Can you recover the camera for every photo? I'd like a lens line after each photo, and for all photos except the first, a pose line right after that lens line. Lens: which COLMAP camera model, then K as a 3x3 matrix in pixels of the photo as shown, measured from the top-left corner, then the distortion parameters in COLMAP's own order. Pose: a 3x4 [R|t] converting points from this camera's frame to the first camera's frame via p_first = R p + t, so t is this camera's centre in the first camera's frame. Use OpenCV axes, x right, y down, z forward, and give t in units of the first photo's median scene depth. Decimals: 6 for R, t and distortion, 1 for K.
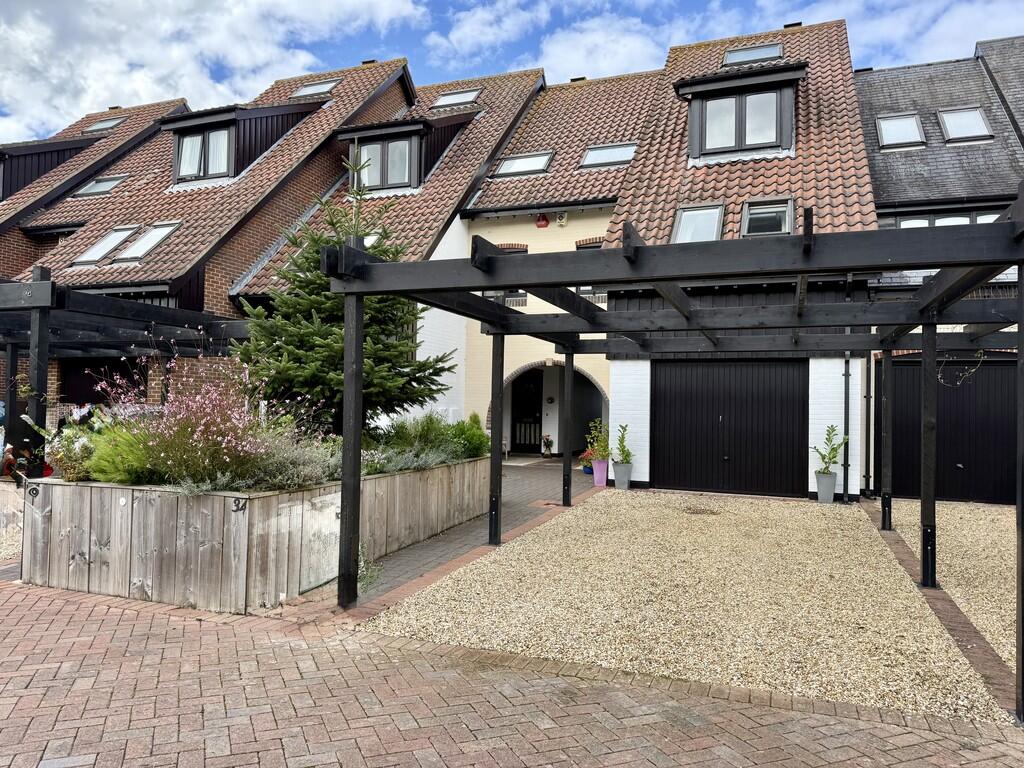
lens RADIAL K [[722.5, 0, 512.0], [0, 722.5, 384.0], [0, 0, 1]] dist [0.036463, -0.039776]
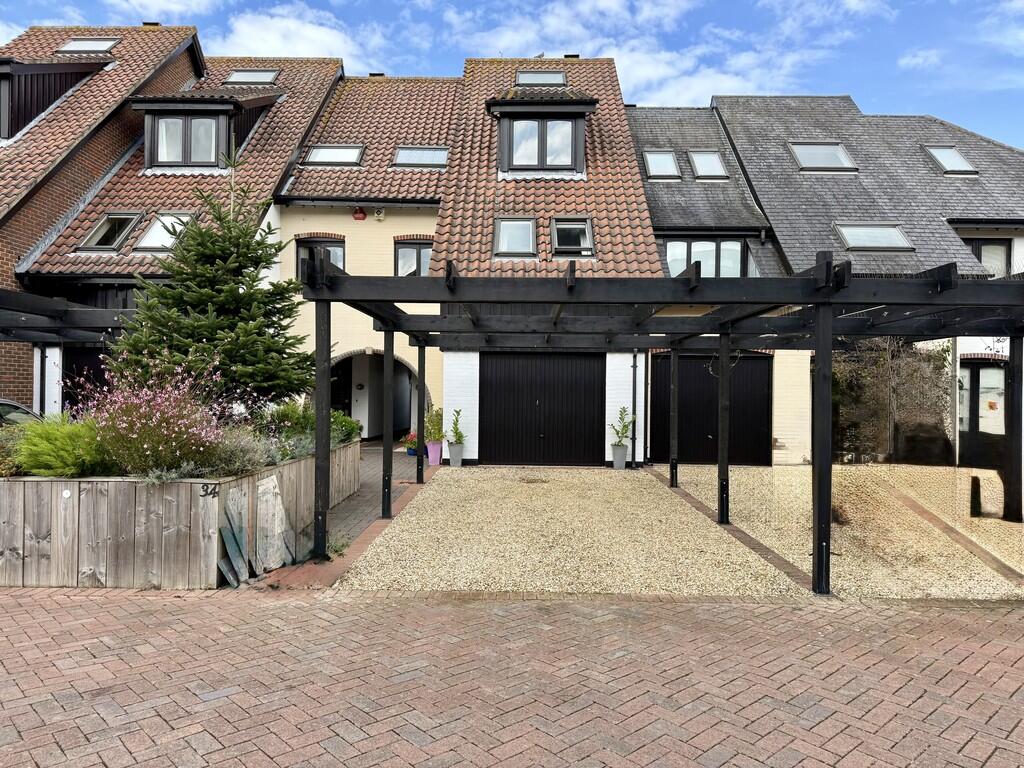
lens RADIAL K [[716.2, 0, 511.9], [0, 716.2, 387.0], [0, 0, 1]] dist [0.096147, -0.128265]
pose [[0.940663, -0.004942, 0.339305, -0.141544], [-0.004182, 0.999649, 0.026155, -0.008028], [-0.339315, -0.026022, 0.940313, -0.077671]]
